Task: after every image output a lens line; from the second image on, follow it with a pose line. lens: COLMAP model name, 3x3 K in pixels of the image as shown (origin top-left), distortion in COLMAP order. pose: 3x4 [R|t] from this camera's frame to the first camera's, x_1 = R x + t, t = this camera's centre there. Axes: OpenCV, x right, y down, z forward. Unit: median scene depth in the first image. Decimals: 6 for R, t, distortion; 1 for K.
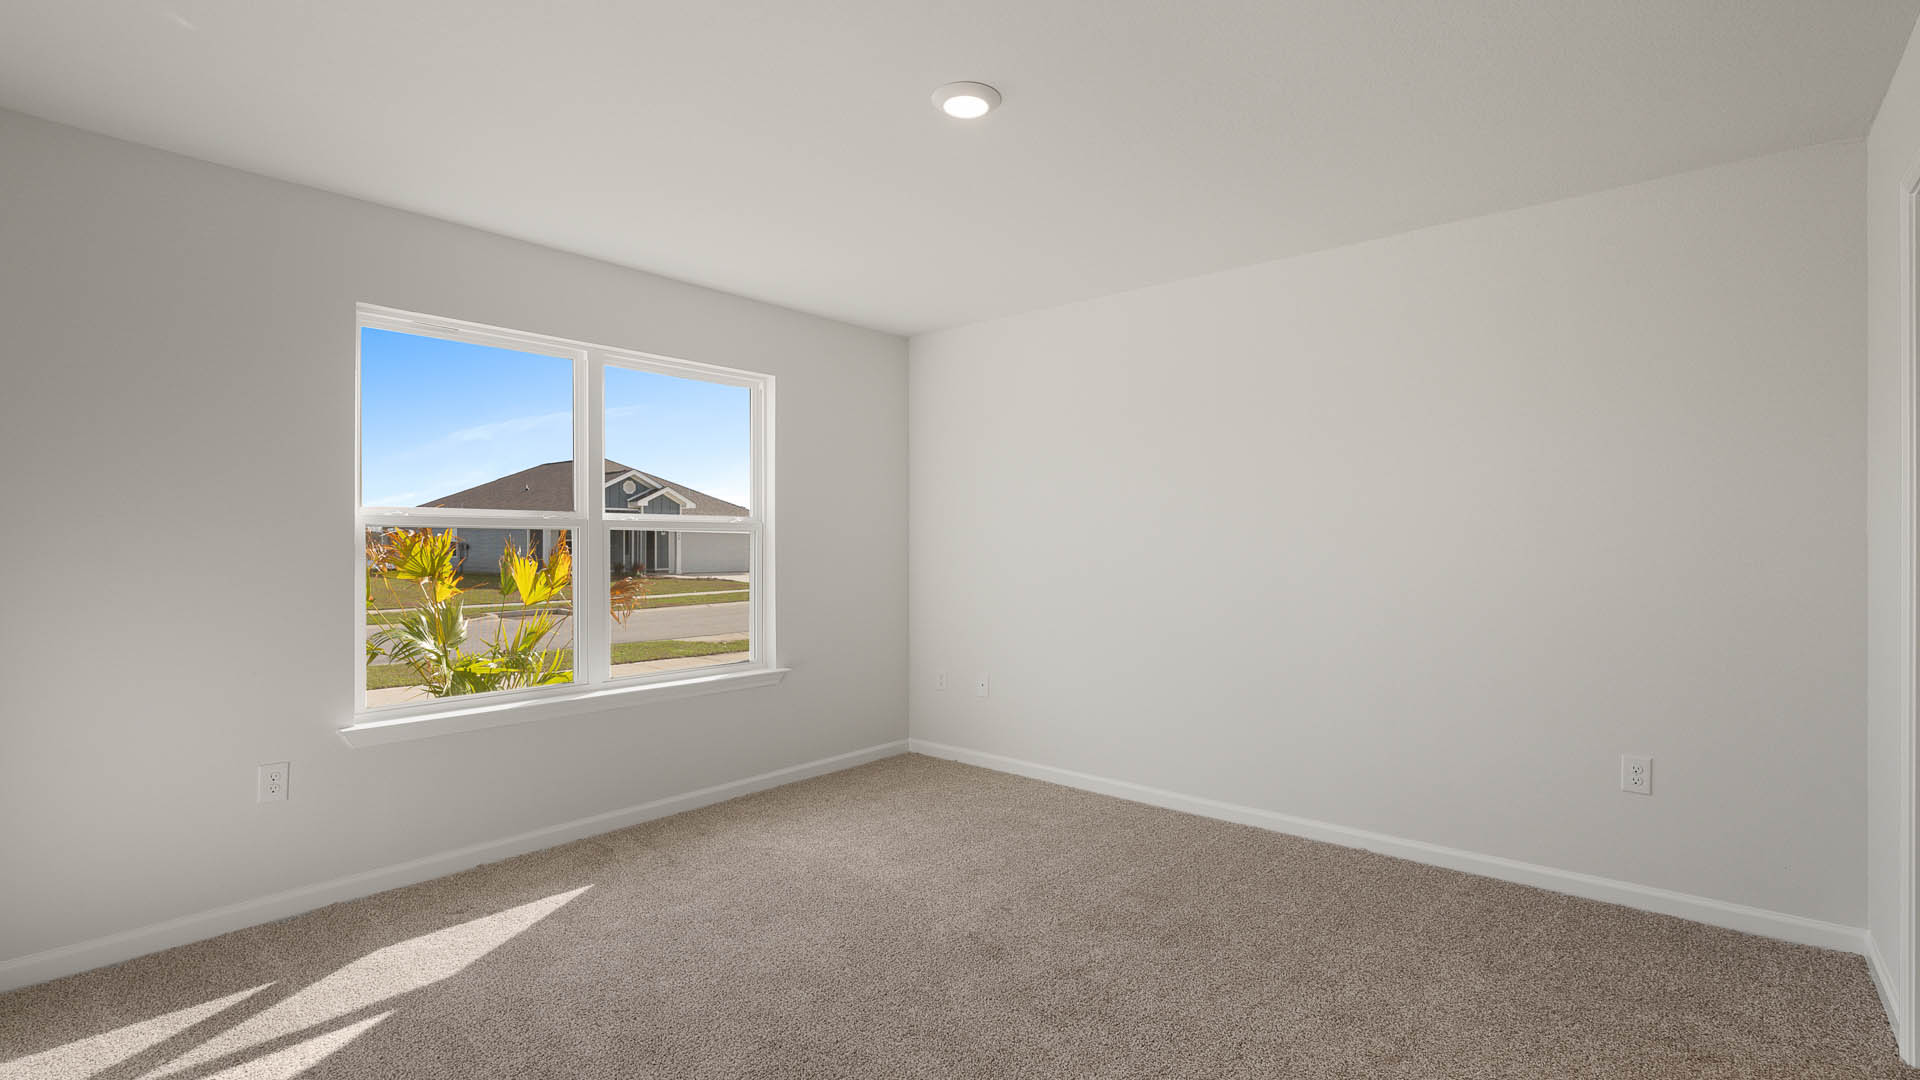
lens RADIAL K [[833.4, 0, 960.0], [0, 833.4, 540.0], [0, 0, 1]] dist [0.000197, 0.000000]
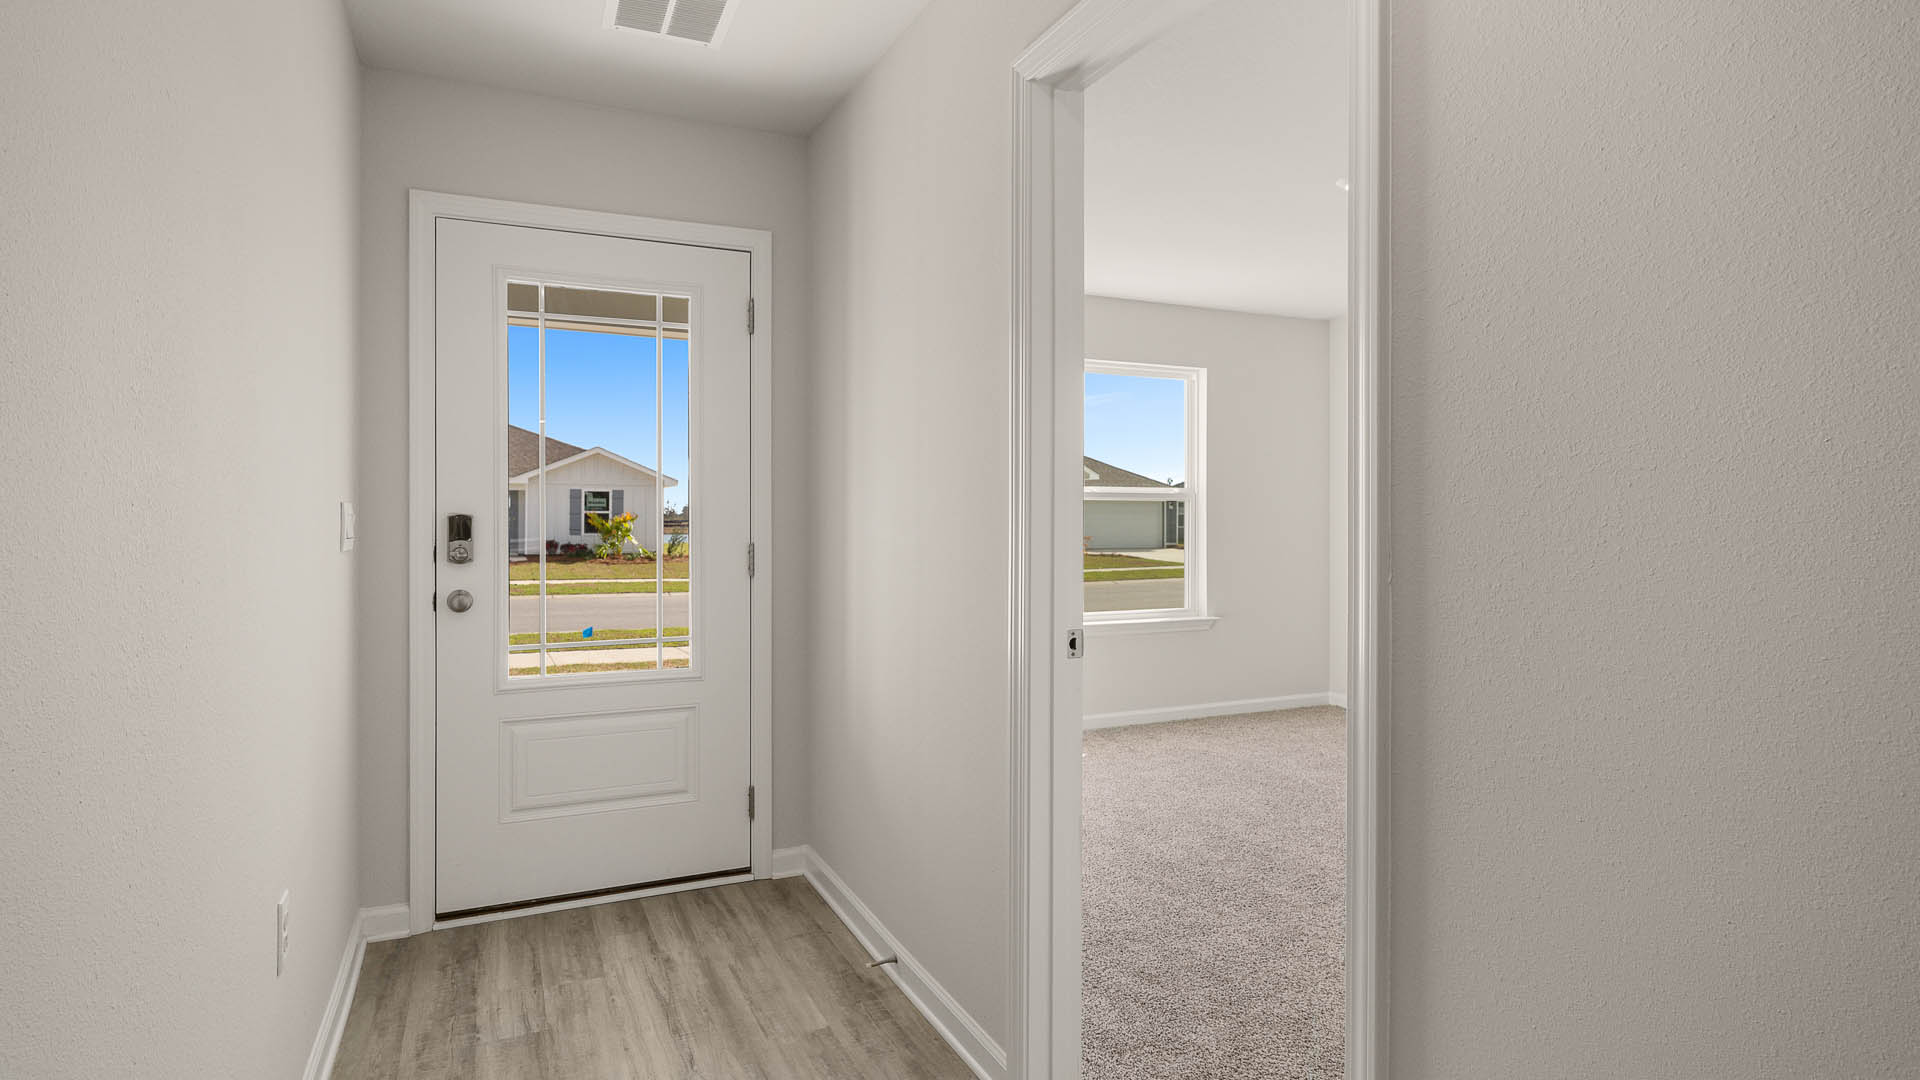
lens RADIAL K [[1034.2, 0, 960.0], [0, 1034.2, 540.0], [0, 0, 1]] dist [0.002015, -0.028899]
pose [[0.912221, 0.002511, -0.409690, 0.061604], [0.007035, 0.999738, 0.021793, 0.013404], [0.409637, -0.022762, 0.911964, -0.491106]]
